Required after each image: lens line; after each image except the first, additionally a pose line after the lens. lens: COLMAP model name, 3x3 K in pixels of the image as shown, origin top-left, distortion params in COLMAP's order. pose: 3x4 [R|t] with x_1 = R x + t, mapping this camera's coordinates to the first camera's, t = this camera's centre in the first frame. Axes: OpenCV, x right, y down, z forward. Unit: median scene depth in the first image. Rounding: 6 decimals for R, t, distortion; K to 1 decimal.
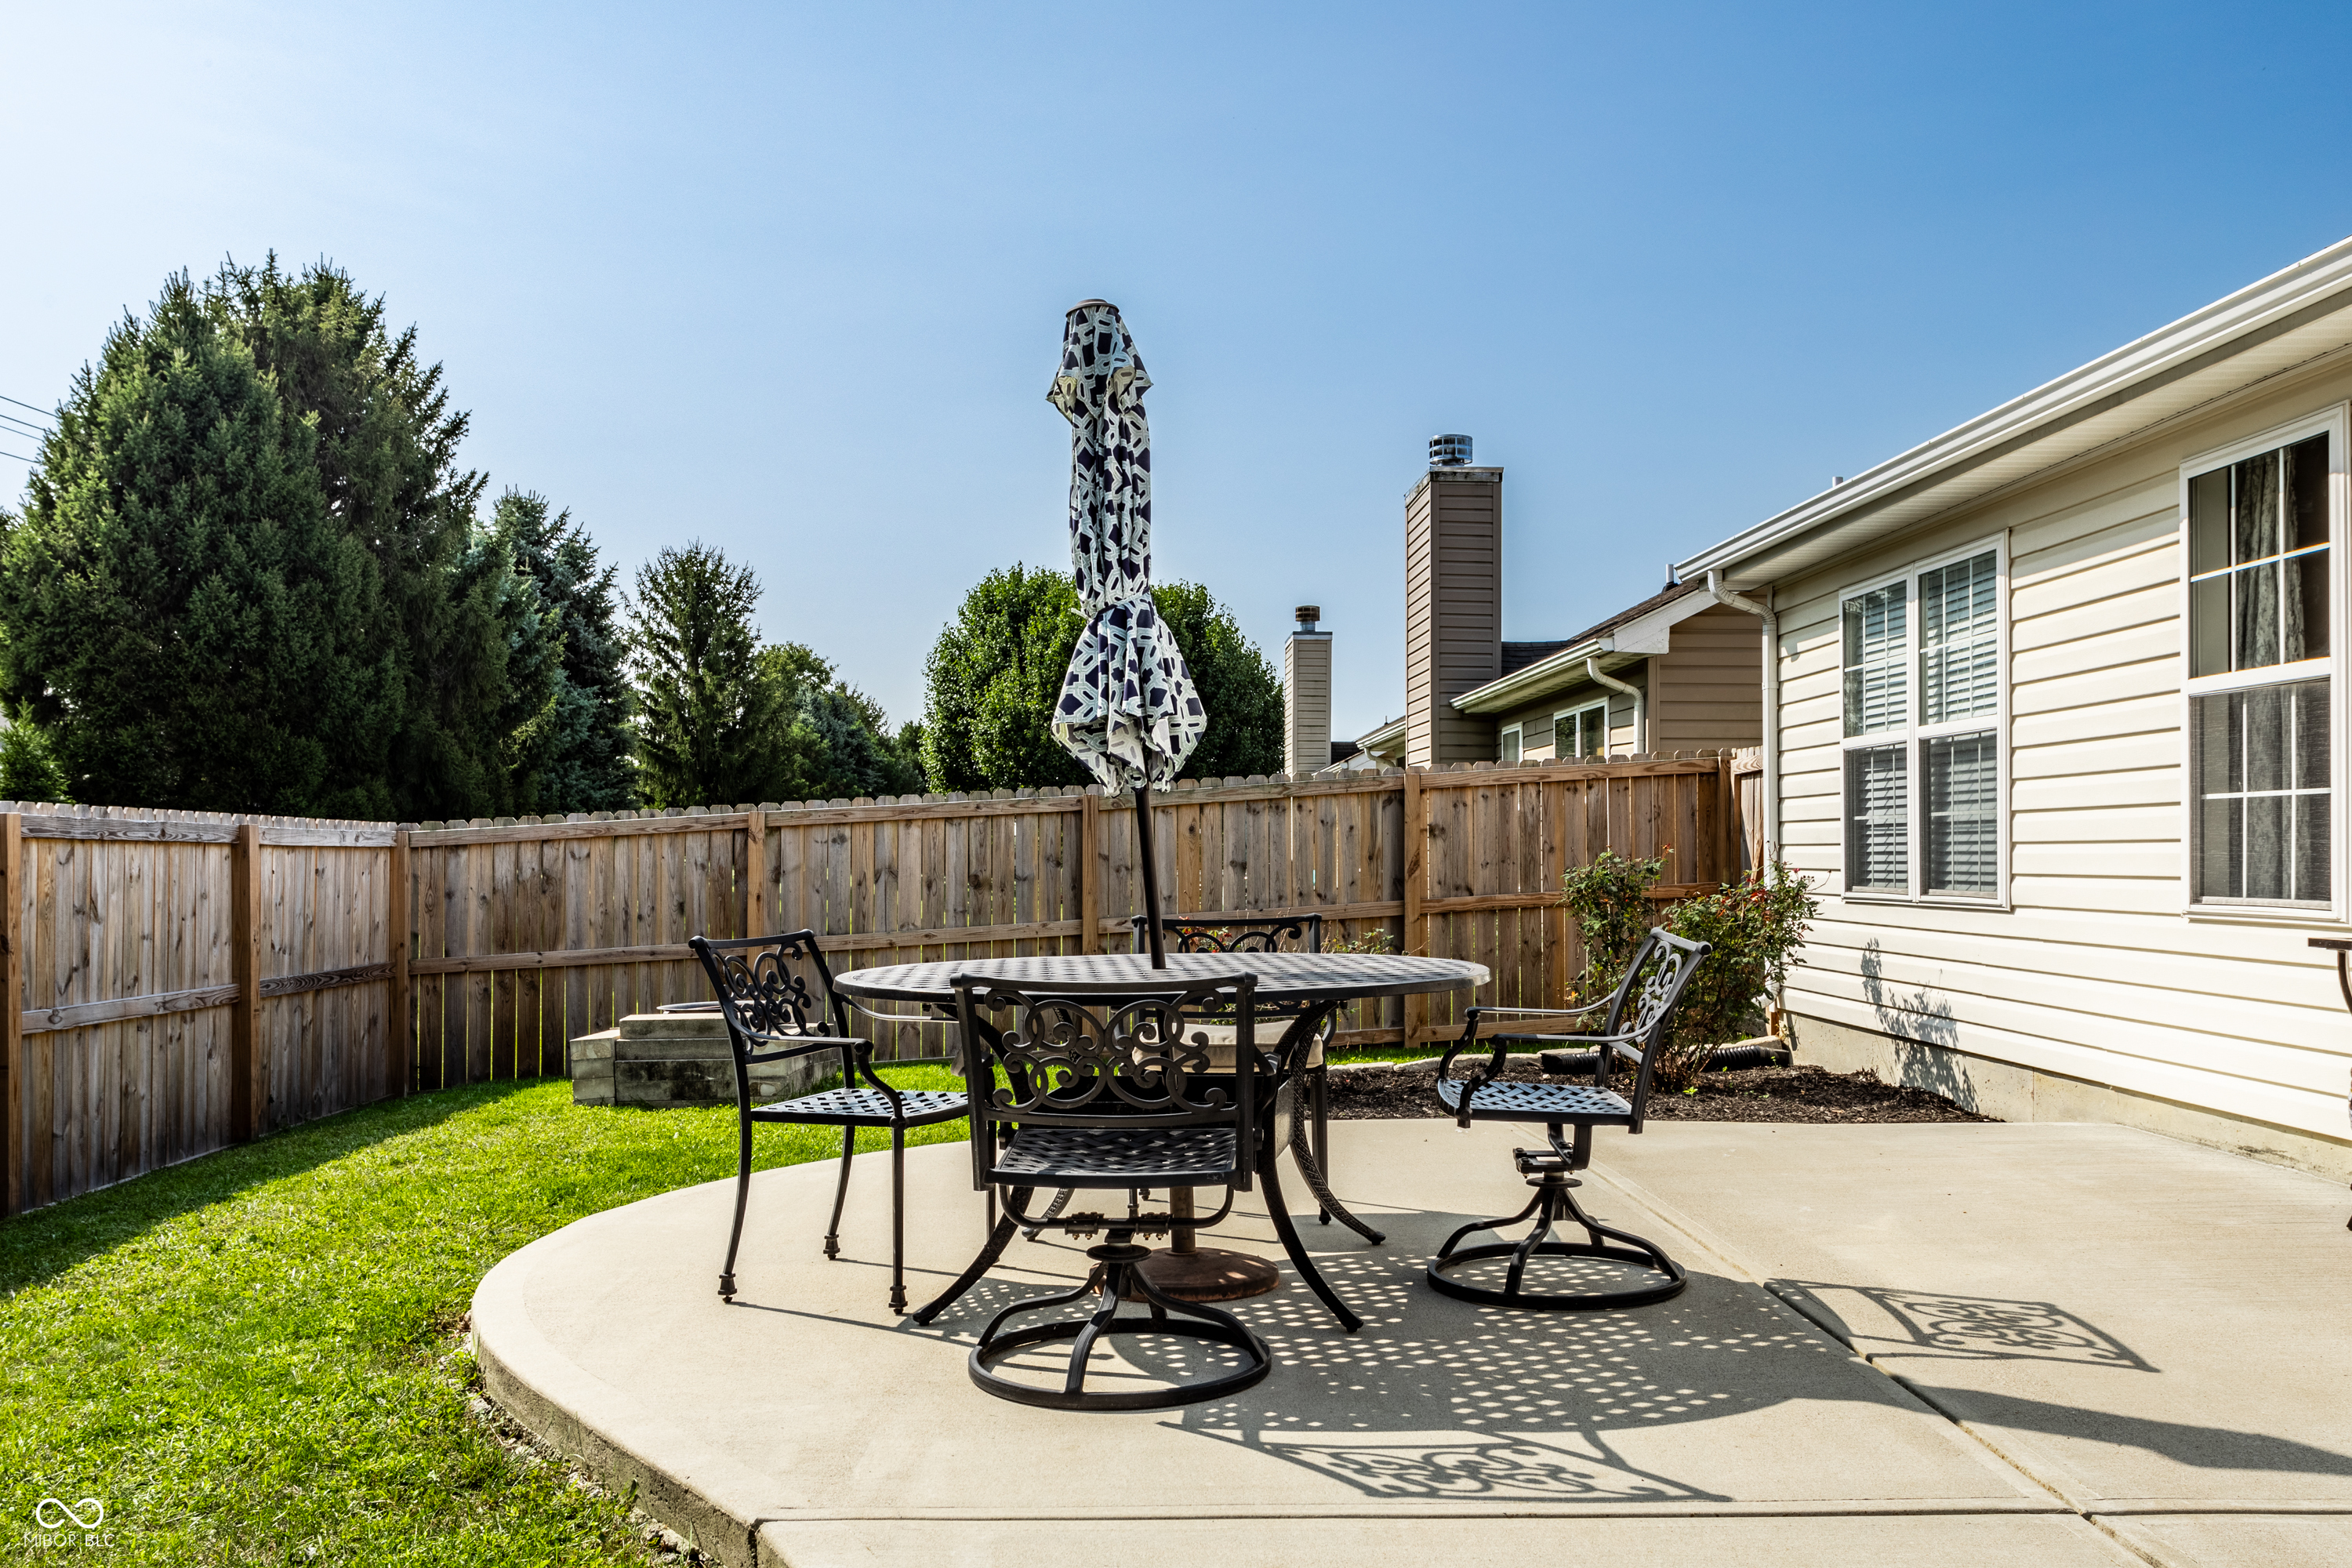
lens RADIAL K [[1950.7, 0, 1177.8], [0, 1950.7, 805.4], [0, 0, 1]] dist [0.011518, 0.001576]
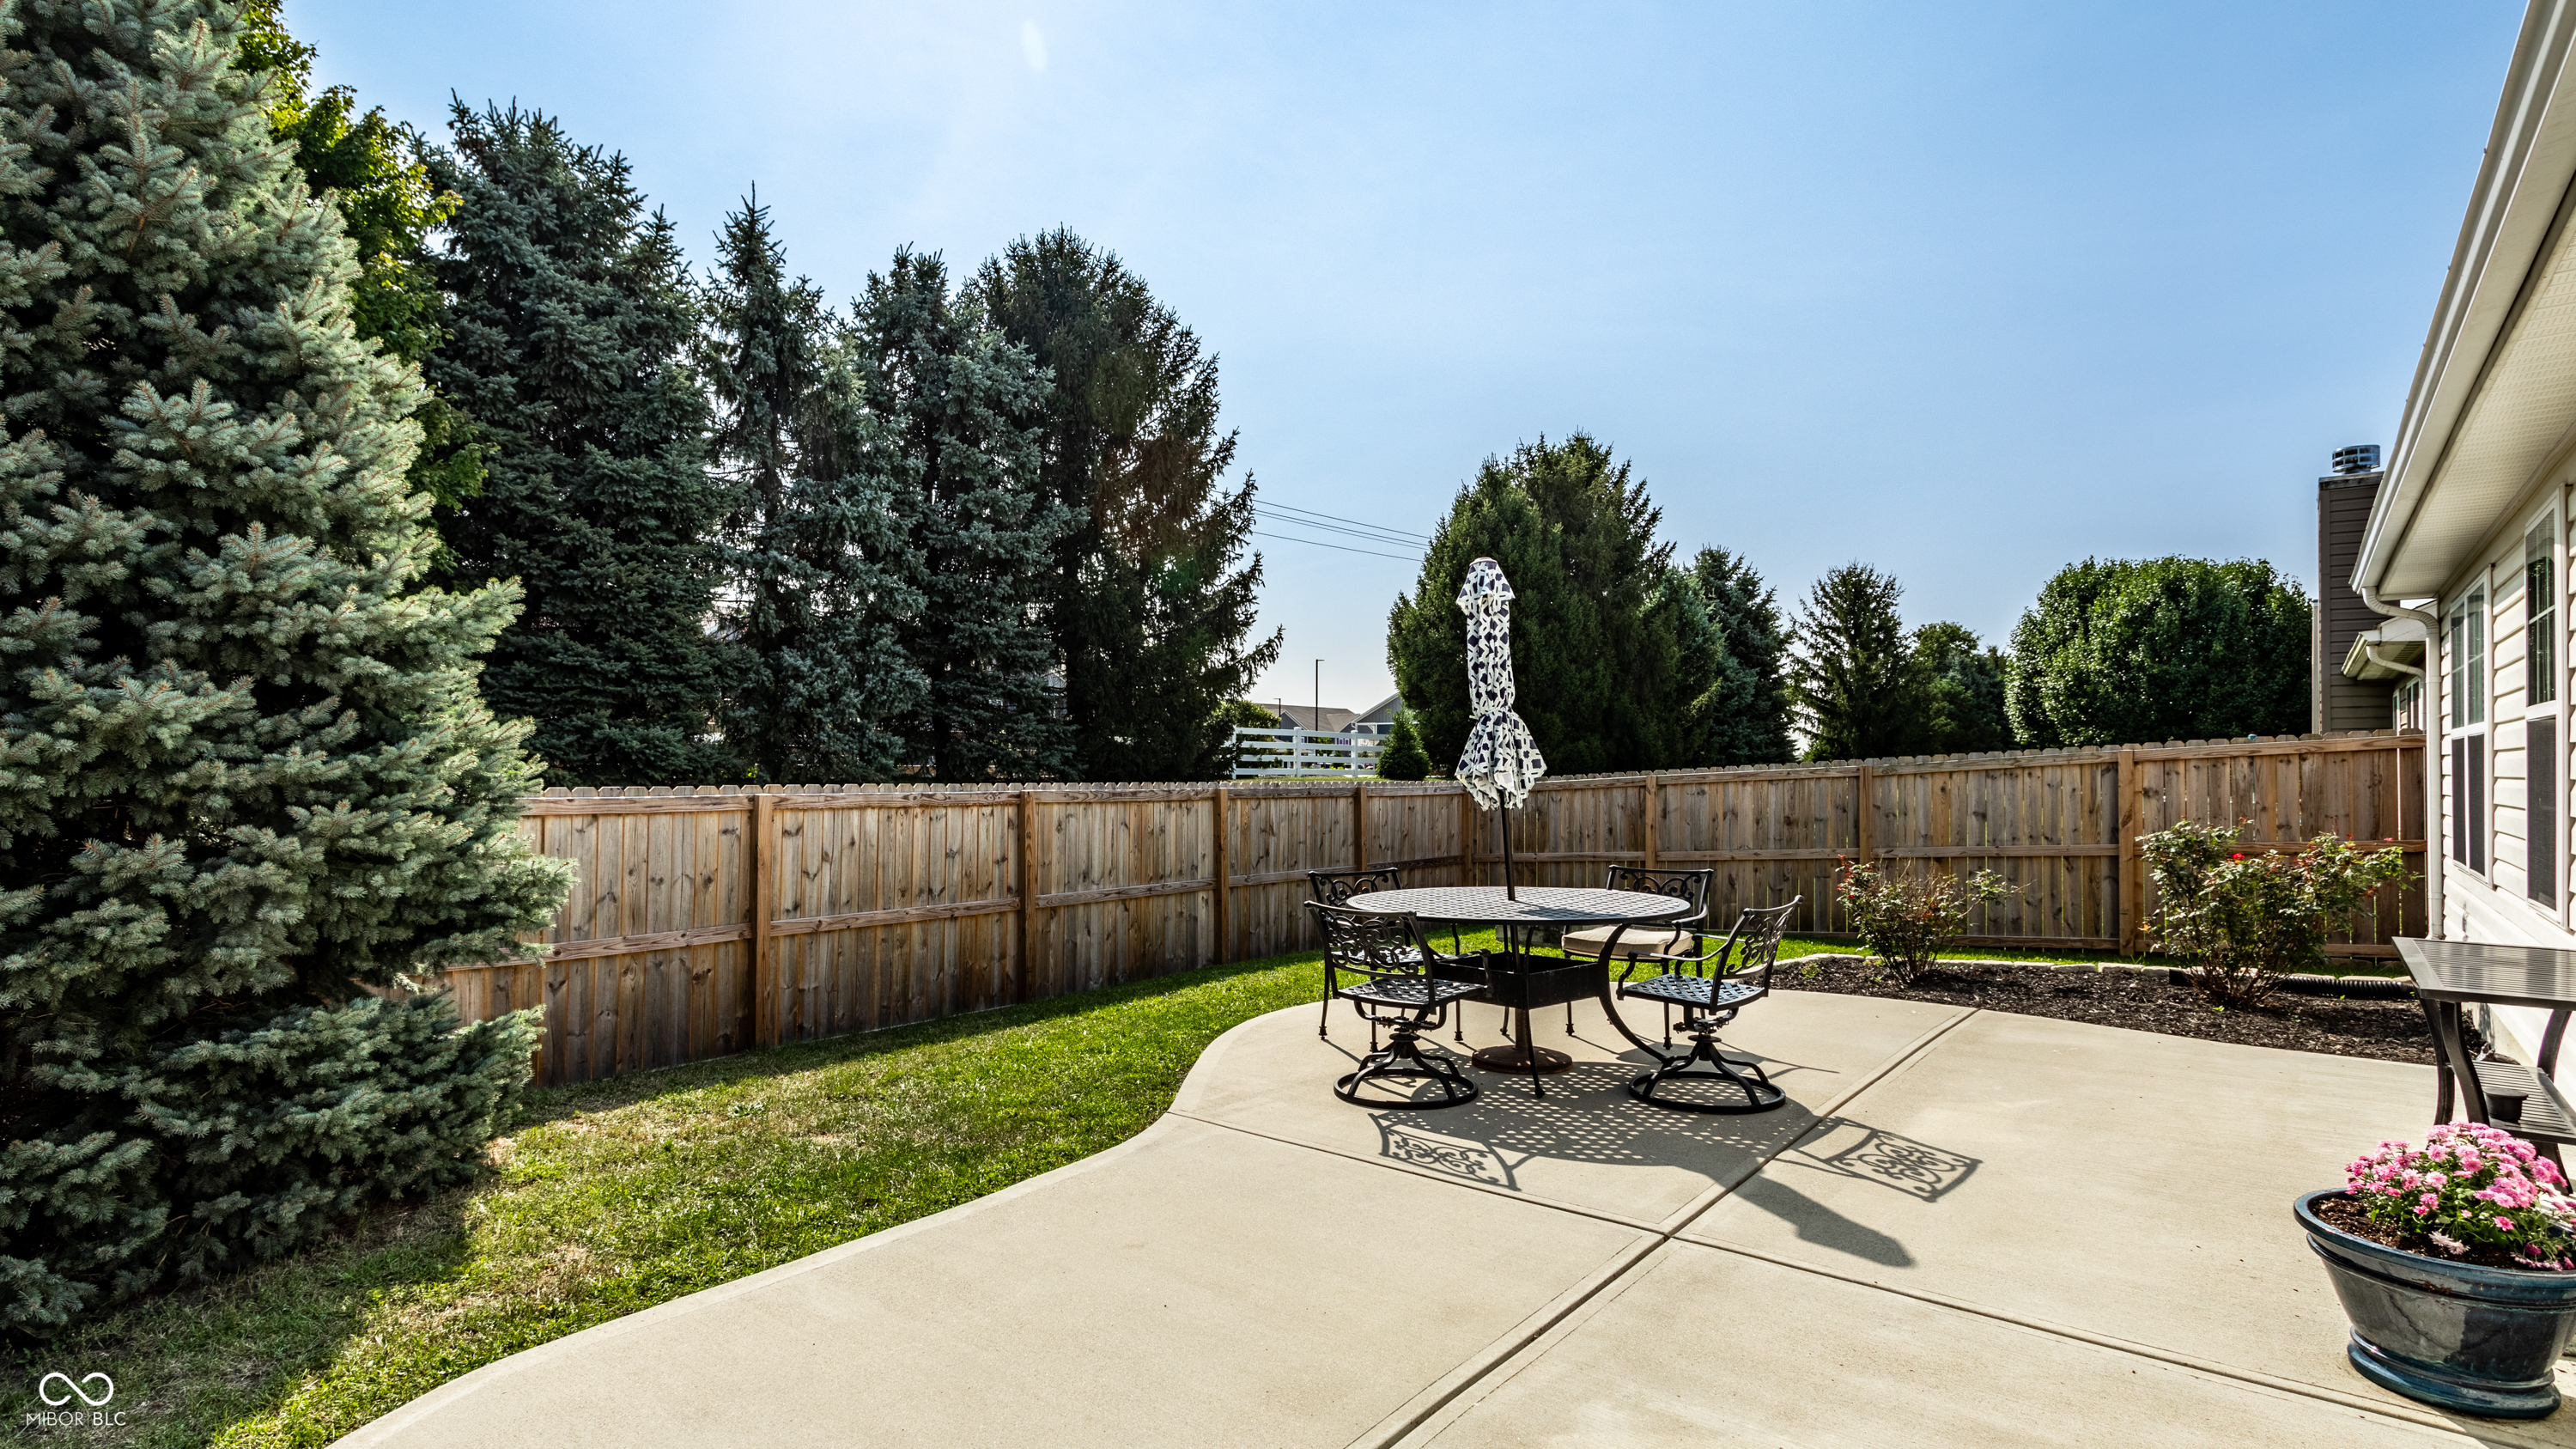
lens RADIAL K [[1279.2, 0, 1286.2], [0, 1279.2, 727.2], [0, 0, 1]] dist [0.004151, 0.000423]
pose [[0.760526, -0.016218, -0.649105, 0.258494], [0.012927, 0.999868, -0.009835, -0.031383], [0.649179, -0.000911, 0.760635, -0.045679]]
